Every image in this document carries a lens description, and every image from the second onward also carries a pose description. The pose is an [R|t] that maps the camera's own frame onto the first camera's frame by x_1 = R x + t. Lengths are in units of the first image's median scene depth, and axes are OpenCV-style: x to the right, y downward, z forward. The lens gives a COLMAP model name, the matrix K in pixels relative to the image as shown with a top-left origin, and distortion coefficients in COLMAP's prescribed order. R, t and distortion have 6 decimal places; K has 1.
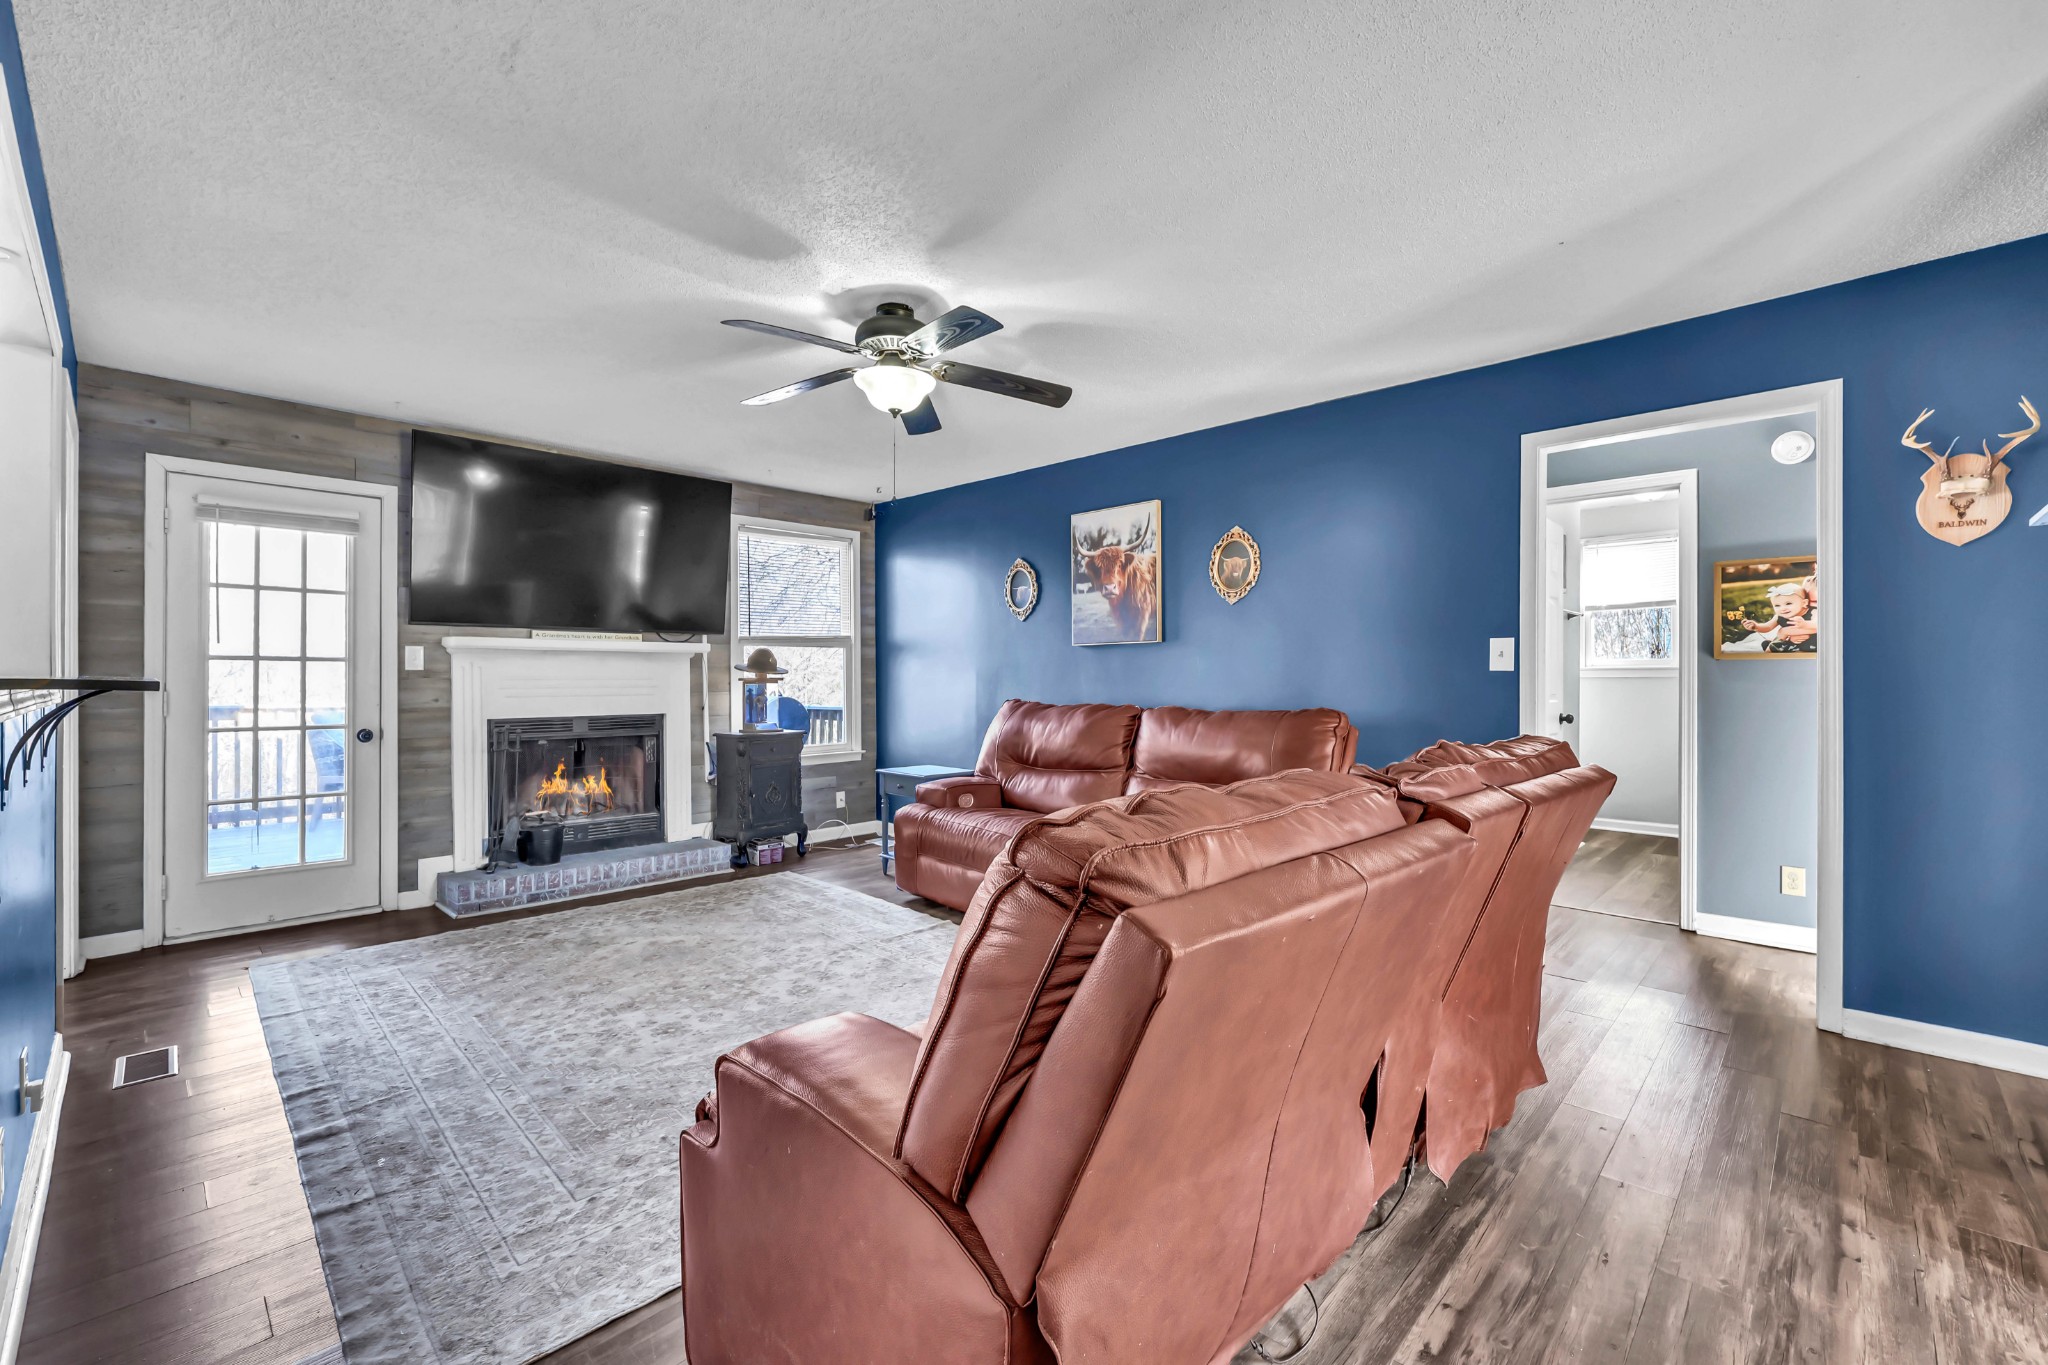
lens RADIAL K [[854.2, 0, 1014.9], [0, 854.2, 682.0], [0, 0, 1]] dist [-0.001427, -0.000455]
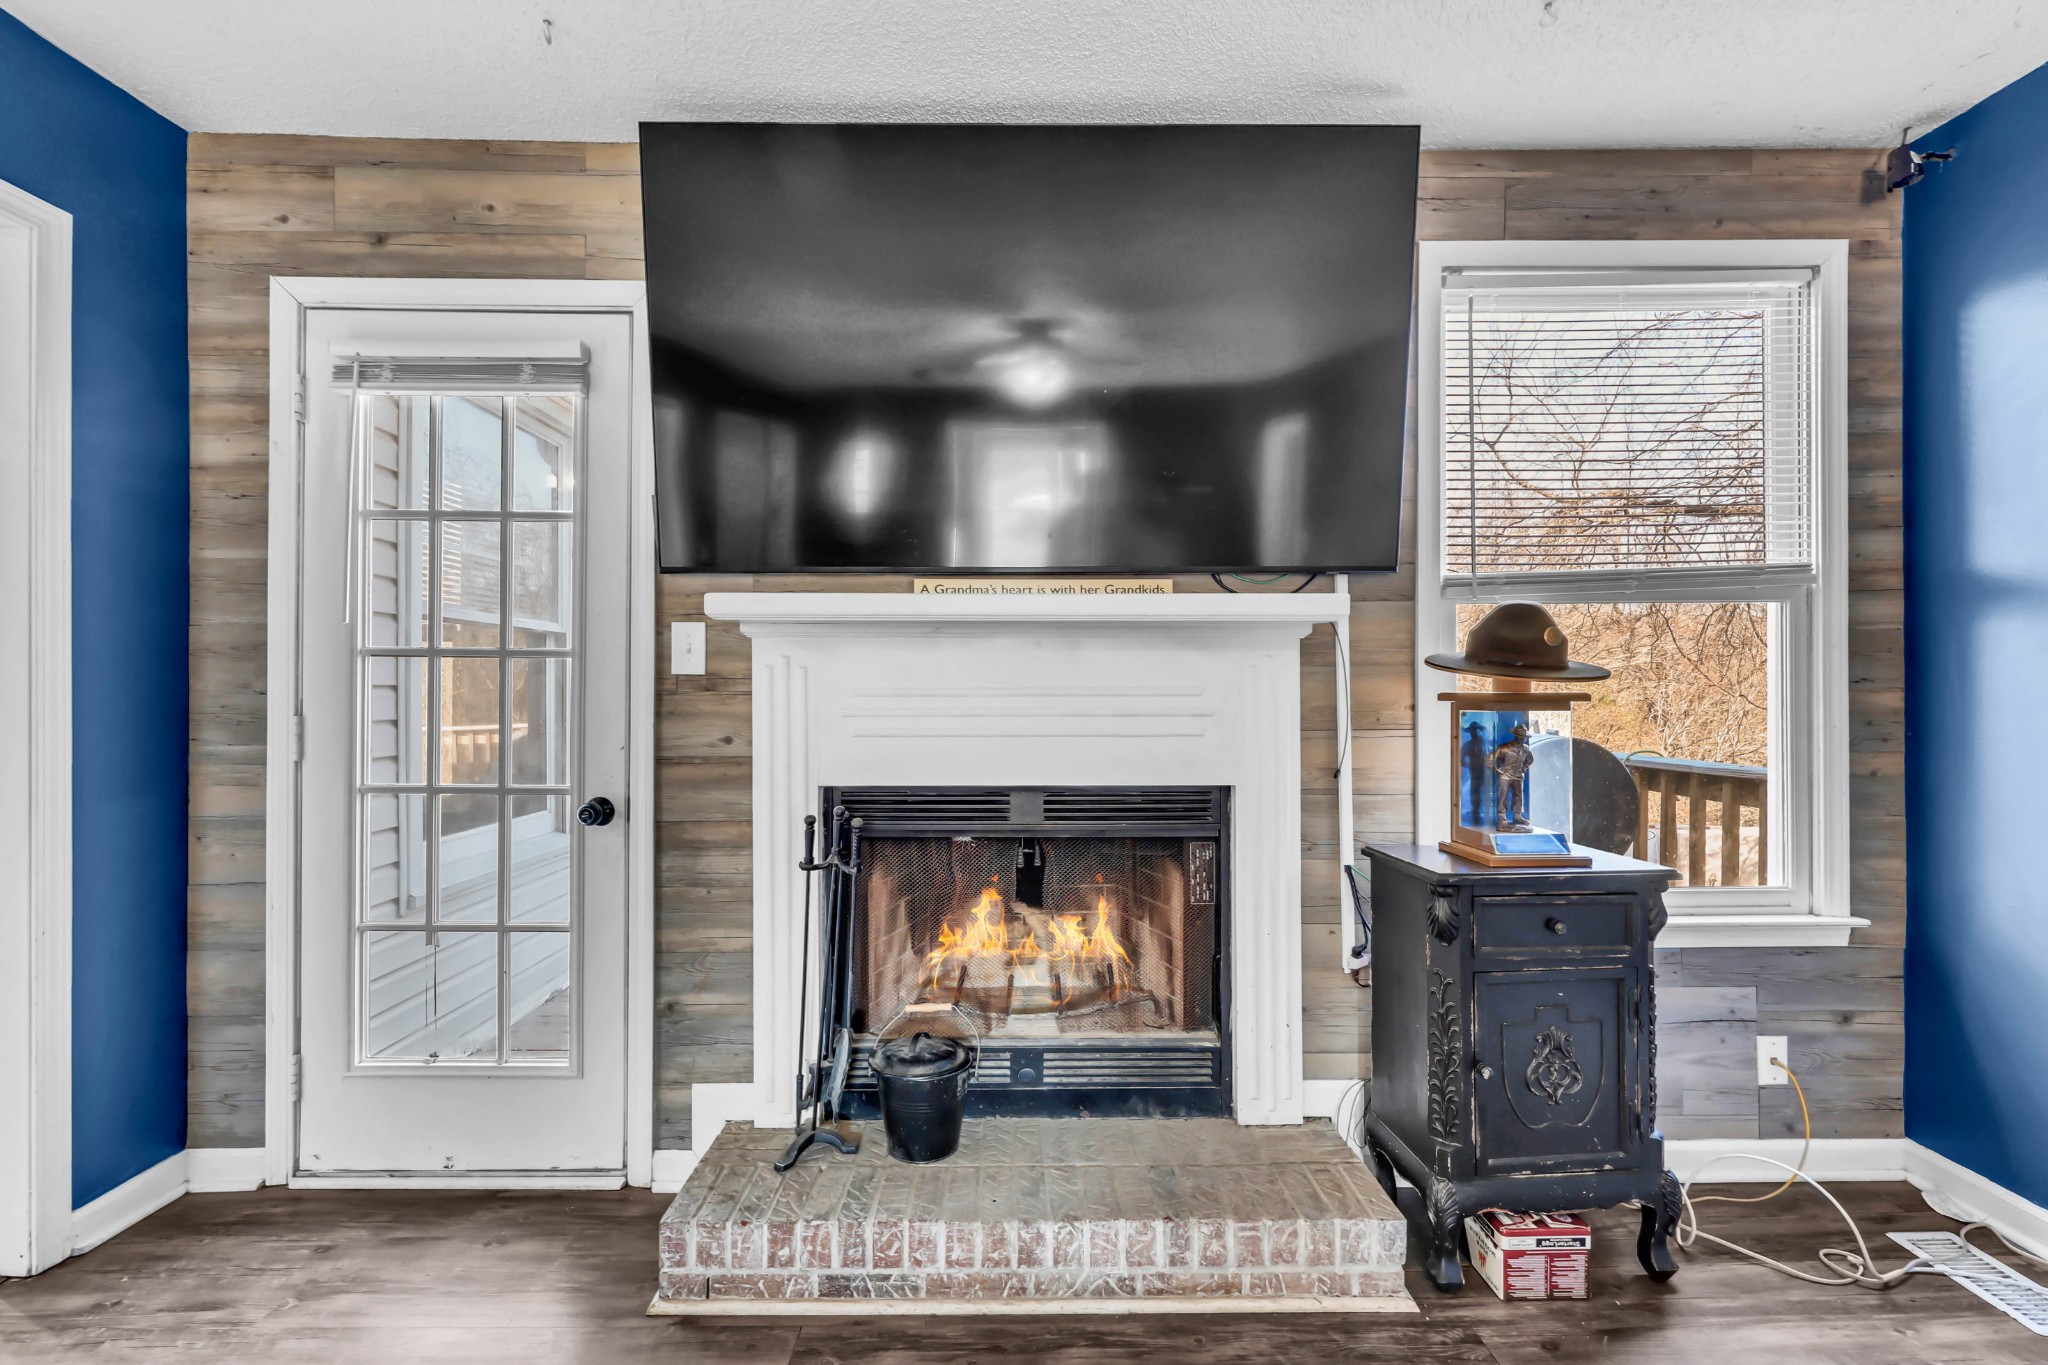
lens RADIAL K [[854.2, 0, 1011.7], [0, 854.2, 685.0], [0, 0, 1]] dist [-0.001427, -0.000455]
pose [[0.697218, 0.005105, -0.716841, -0.219108], [-0.005062, 0.999985, 0.002197, -0.008467], [0.716842, 0.002097, 0.697233, 0.707917]]
